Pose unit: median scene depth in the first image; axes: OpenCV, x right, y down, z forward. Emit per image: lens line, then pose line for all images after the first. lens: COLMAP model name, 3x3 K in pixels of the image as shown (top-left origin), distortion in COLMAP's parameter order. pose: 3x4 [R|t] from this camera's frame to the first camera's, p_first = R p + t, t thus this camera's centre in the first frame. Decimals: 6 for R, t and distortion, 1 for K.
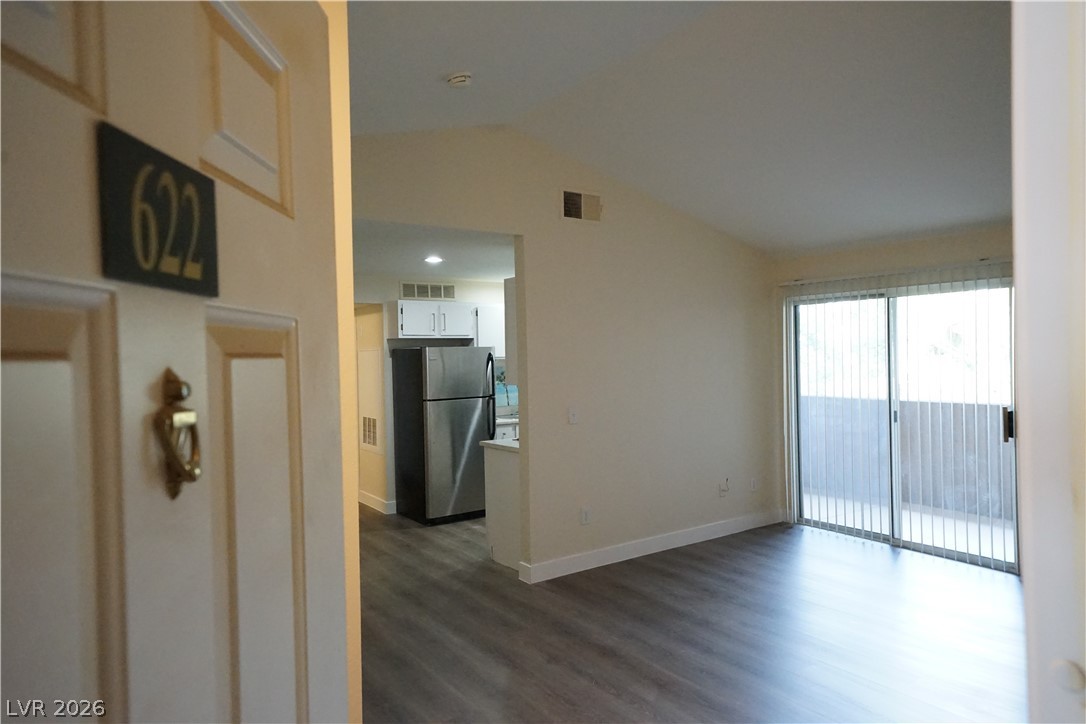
lens RADIAL K [[703.4, 0, 542.4], [0, 703.4, 363.5], [0, 0, 1]] dist [0.040470, -0.004947]
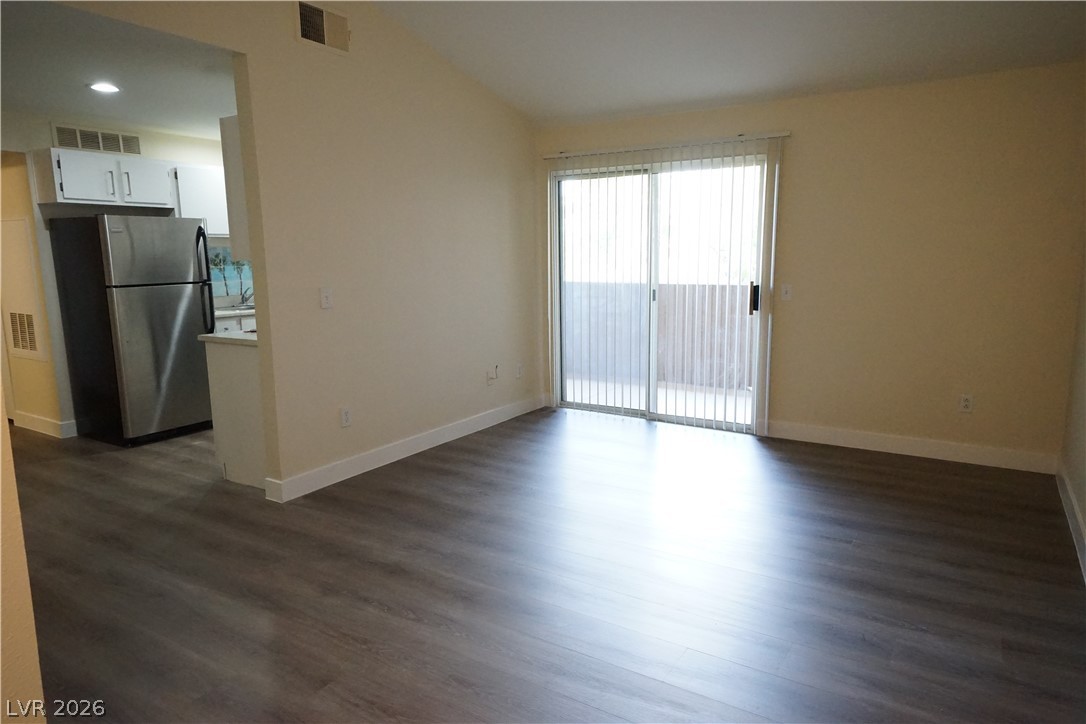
lens RADIAL K [[703.4, 0, 545.9], [0, 703.4, 363.7], [0, 0, 1]] dist [0.040470, -0.004947]
pose [[0.924489, -0.052561, 0.377568, -0.031311], [-0.001345, 0.989993, 0.141109, 0.030098], [-0.381207, -0.130962, 0.915167, 0.128137]]
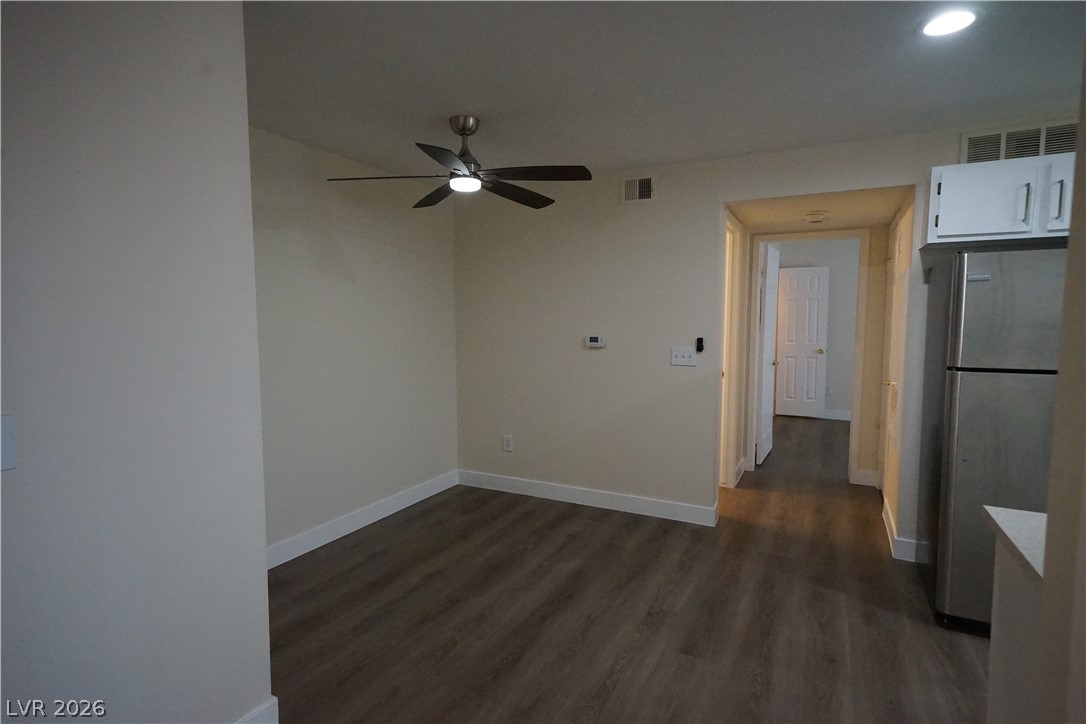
lens RADIAL K [[544.8, 0, 544.0], [0, 544.8, 360.1], [0, 0, 1]] dist [0.005551, 0.000722]
pose [[0.442380, 0.089815, -0.892319, 0.047905], [-0.009612, 0.995390, 0.095425, 0.017122], [0.896776, -0.033637, 0.441204, 0.701214]]
